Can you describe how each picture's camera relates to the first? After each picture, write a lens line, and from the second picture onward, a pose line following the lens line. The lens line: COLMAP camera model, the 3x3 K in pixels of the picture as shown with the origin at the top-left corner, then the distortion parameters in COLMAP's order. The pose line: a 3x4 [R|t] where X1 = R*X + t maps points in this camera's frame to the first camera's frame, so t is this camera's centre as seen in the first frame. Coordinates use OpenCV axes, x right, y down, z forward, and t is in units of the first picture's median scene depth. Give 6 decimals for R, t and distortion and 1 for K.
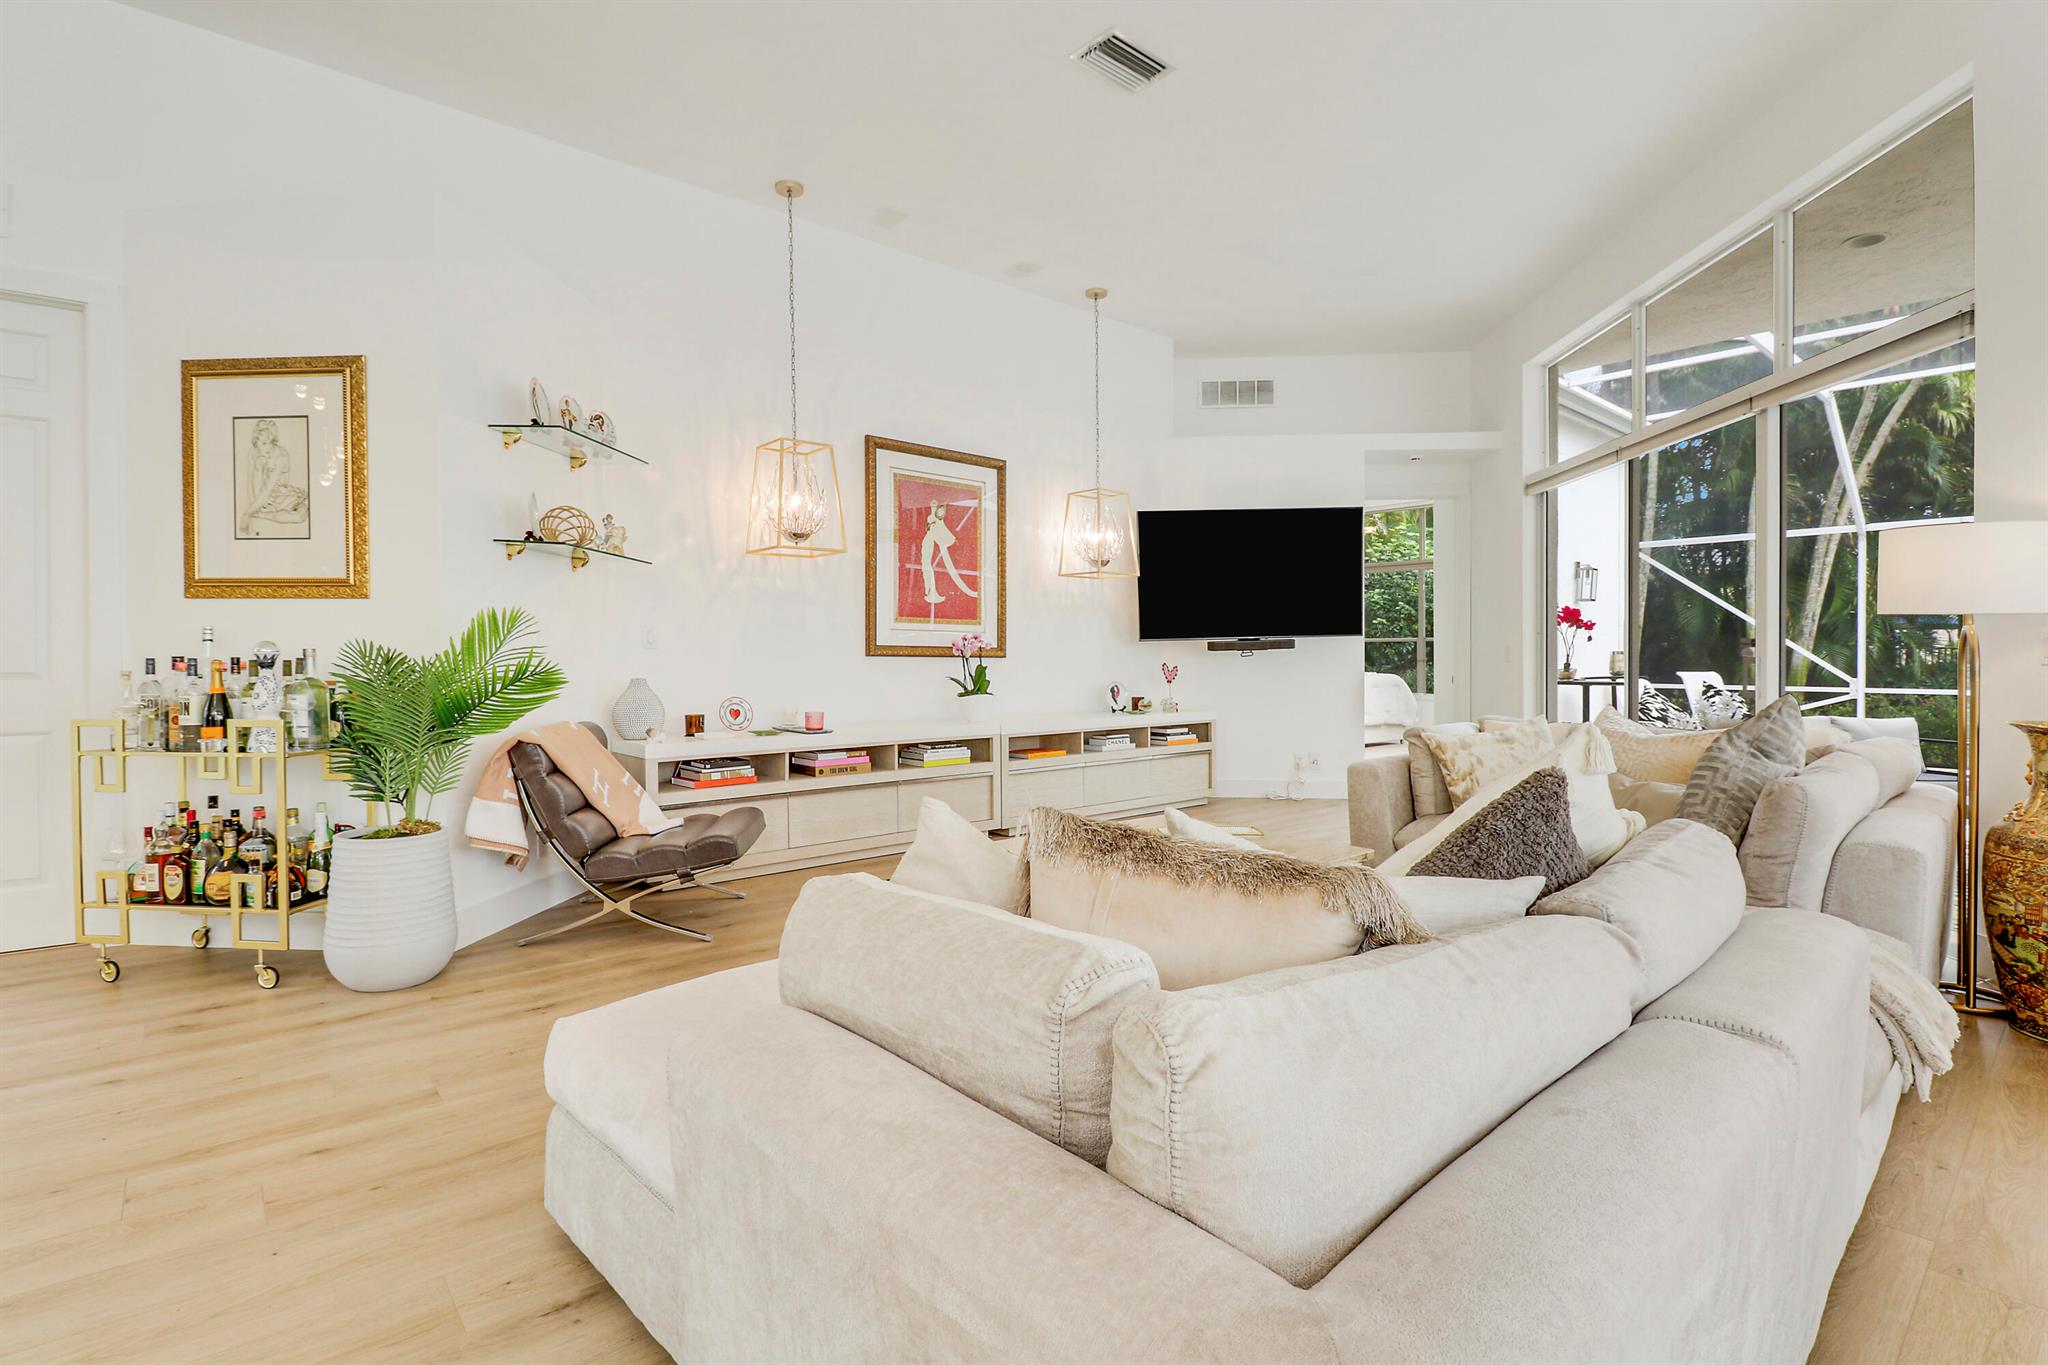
lens RADIAL K [[976.1, 0, 1030.2], [0, 976.1, 673.2], [0, 0, 1]] dist [0.004805, 0.001074]
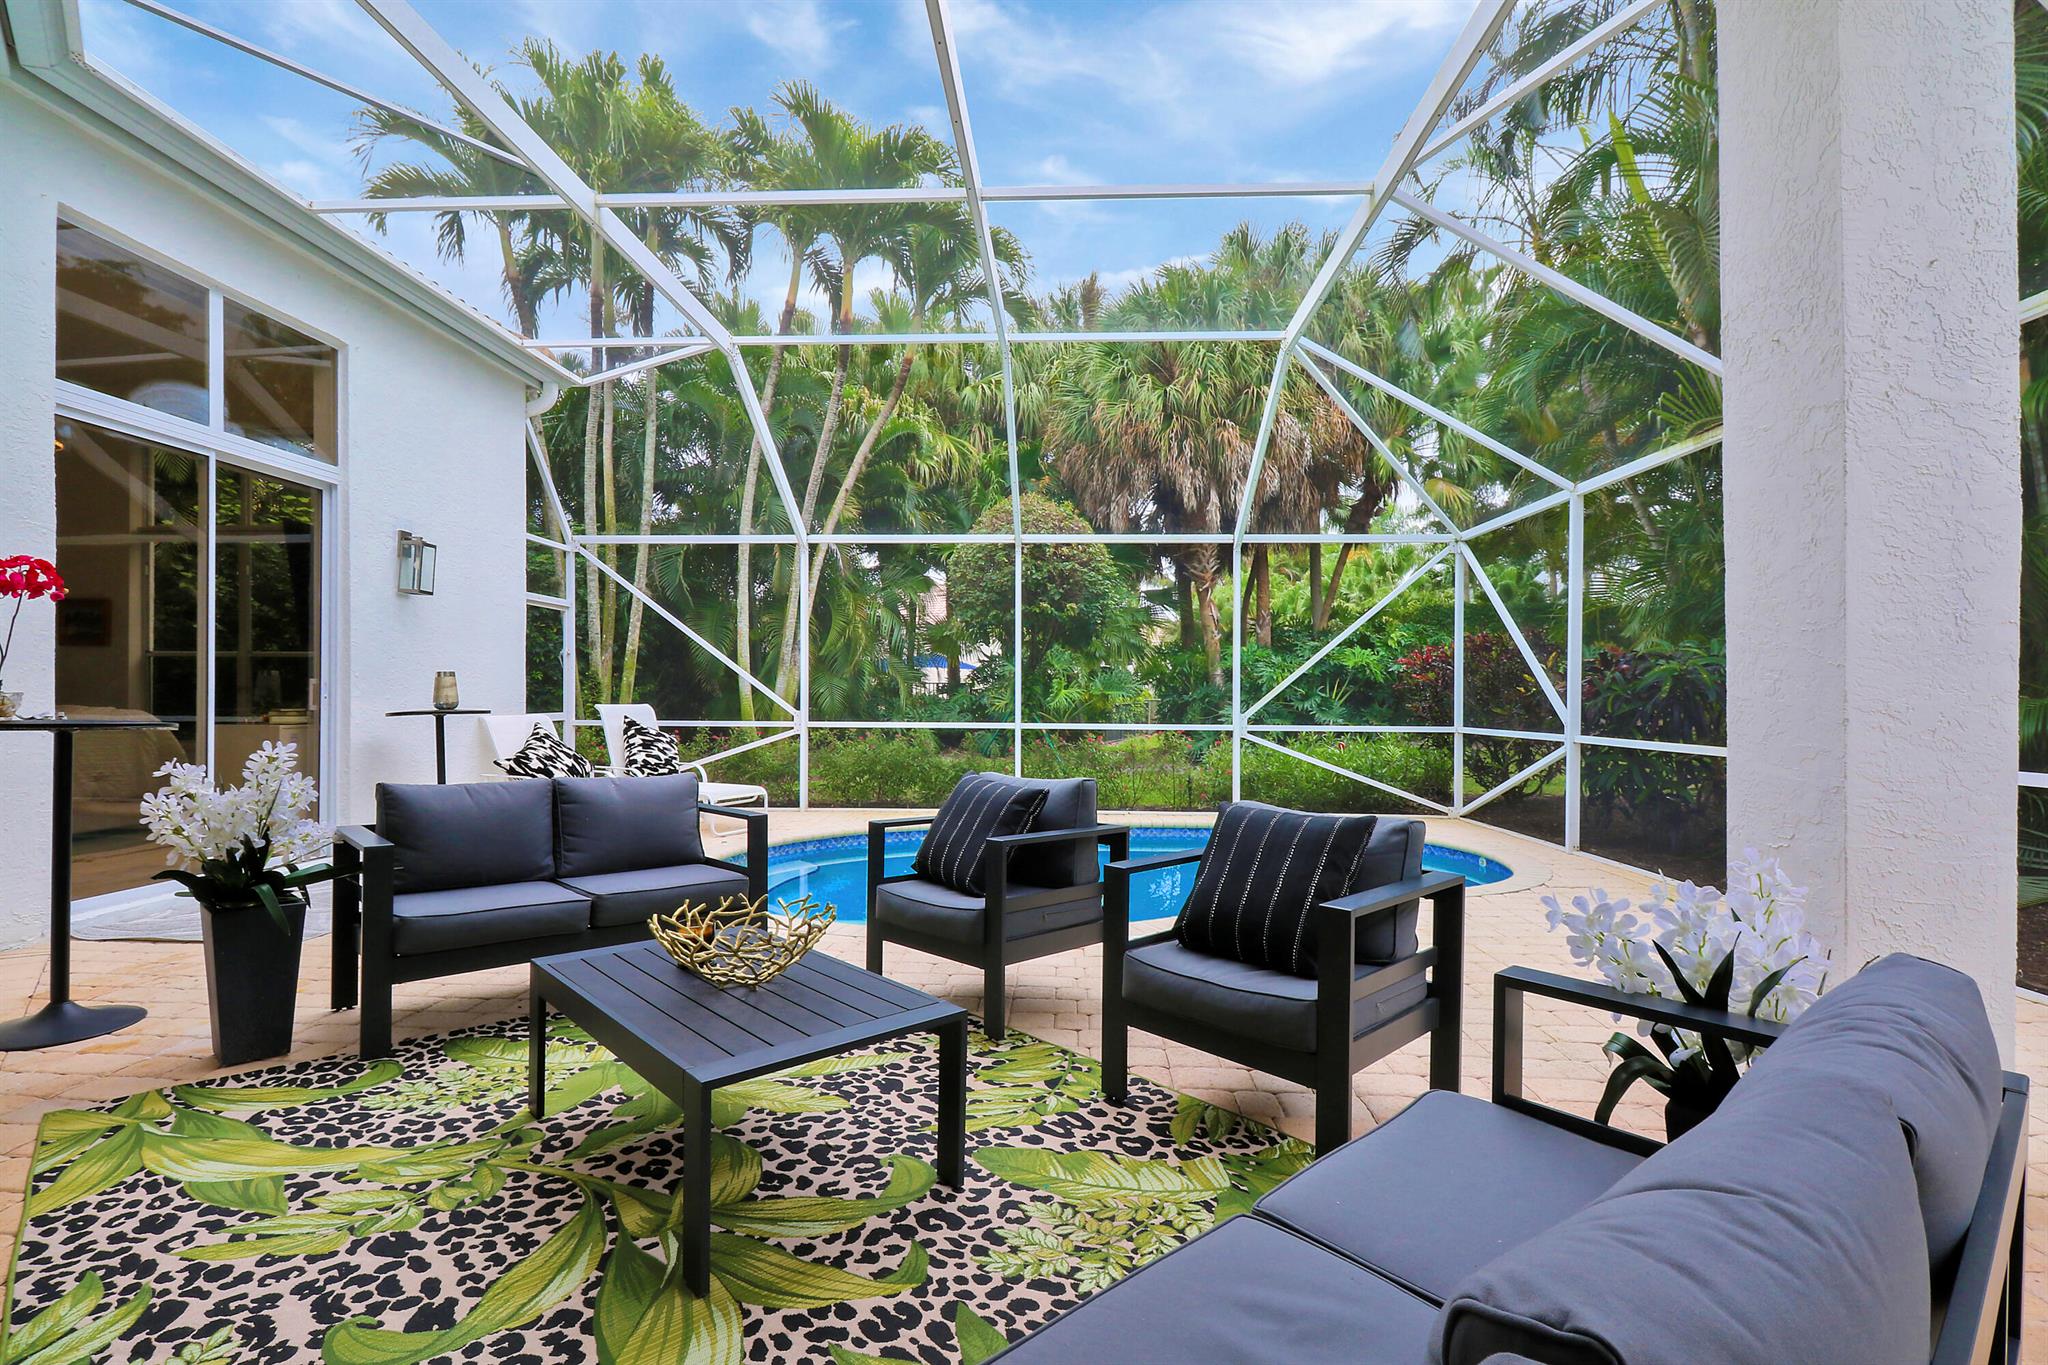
lens RADIAL K [[972.9, 0, 1025.3], [0, 972.9, 692.5], [0, 0, 1]] dist [-0.000870, -0.000034]
pose [[0.704241, 0.004793, 0.709945, 0.370977], [0.007830, 0.999864, -0.014517, 0.003058], [-0.709918, 0.015782, 0.704108, 0.248852]]
